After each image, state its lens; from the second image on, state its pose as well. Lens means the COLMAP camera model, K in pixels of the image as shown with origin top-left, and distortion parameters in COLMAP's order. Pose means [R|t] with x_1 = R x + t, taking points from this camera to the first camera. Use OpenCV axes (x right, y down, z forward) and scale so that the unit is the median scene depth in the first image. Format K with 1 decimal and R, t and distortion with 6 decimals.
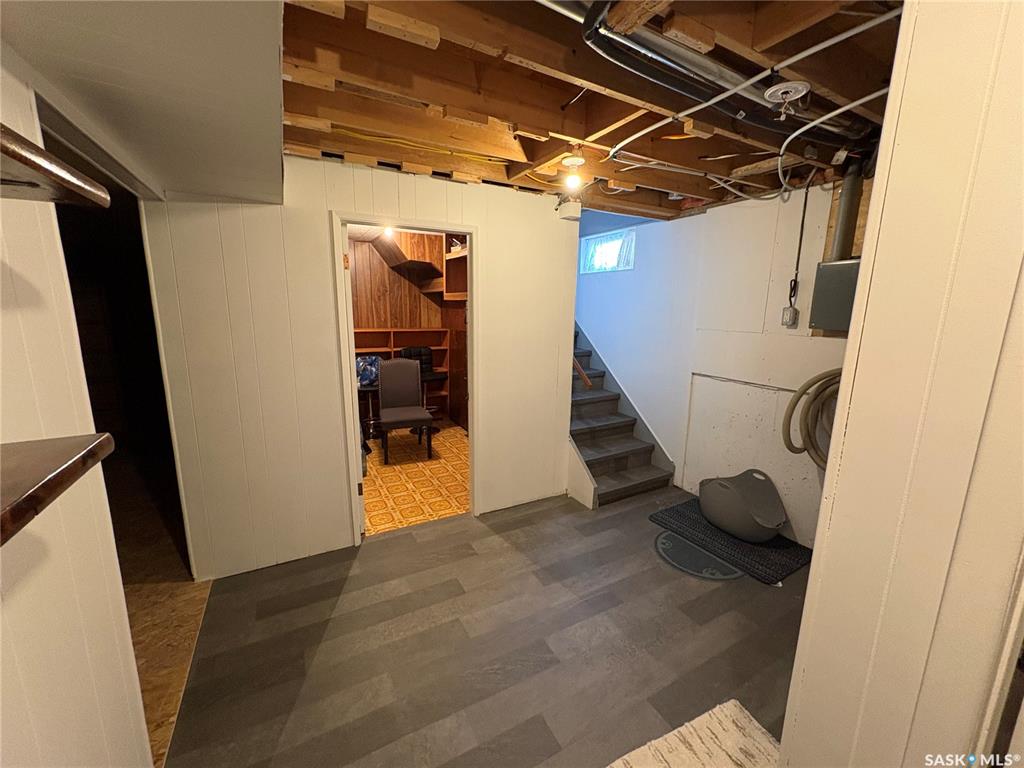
lens RADIAL K [[406.3, 0, 506.1], [0, 406.3, 384.2], [0, 0, 1]] dist [-0.000745, -0.000015]
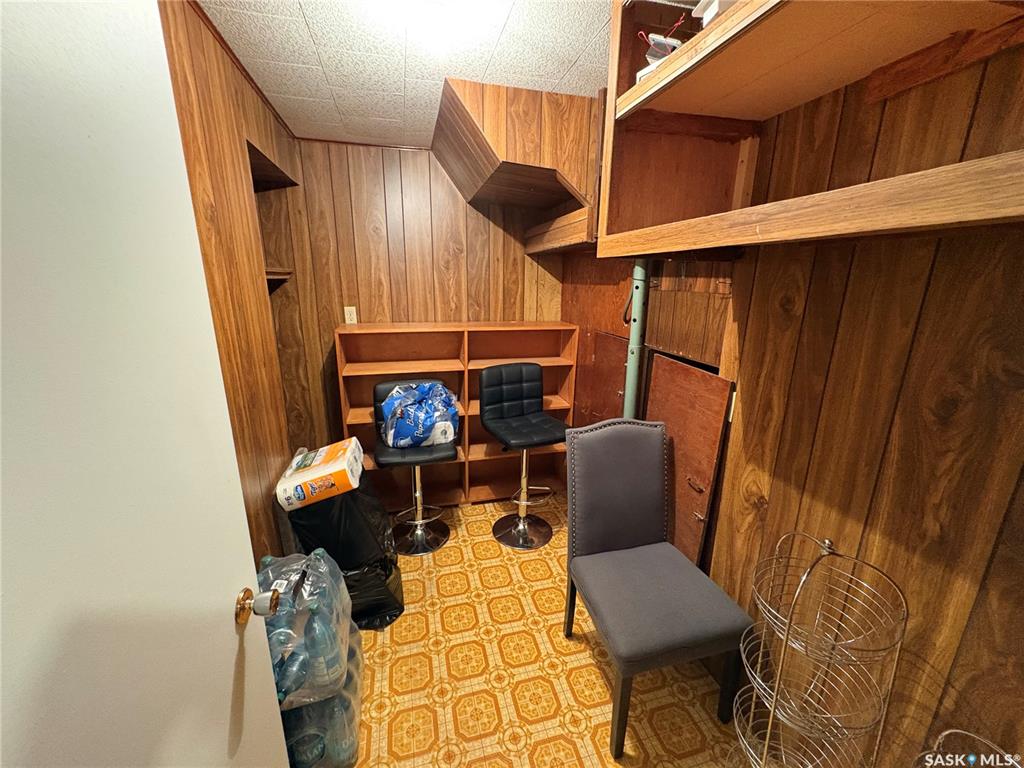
lens RADIAL K [[406.3, 0, 511.4], [0, 406.3, 382.2], [0, 0, 1]] dist [-0.000745, -0.000015]
pose [[0.973398, 0.050279, -0.223535, -0.107845], [-0.038523, 0.997651, 0.056646, -0.093945], [0.225857, -0.046528, 0.973049, 0.502670]]
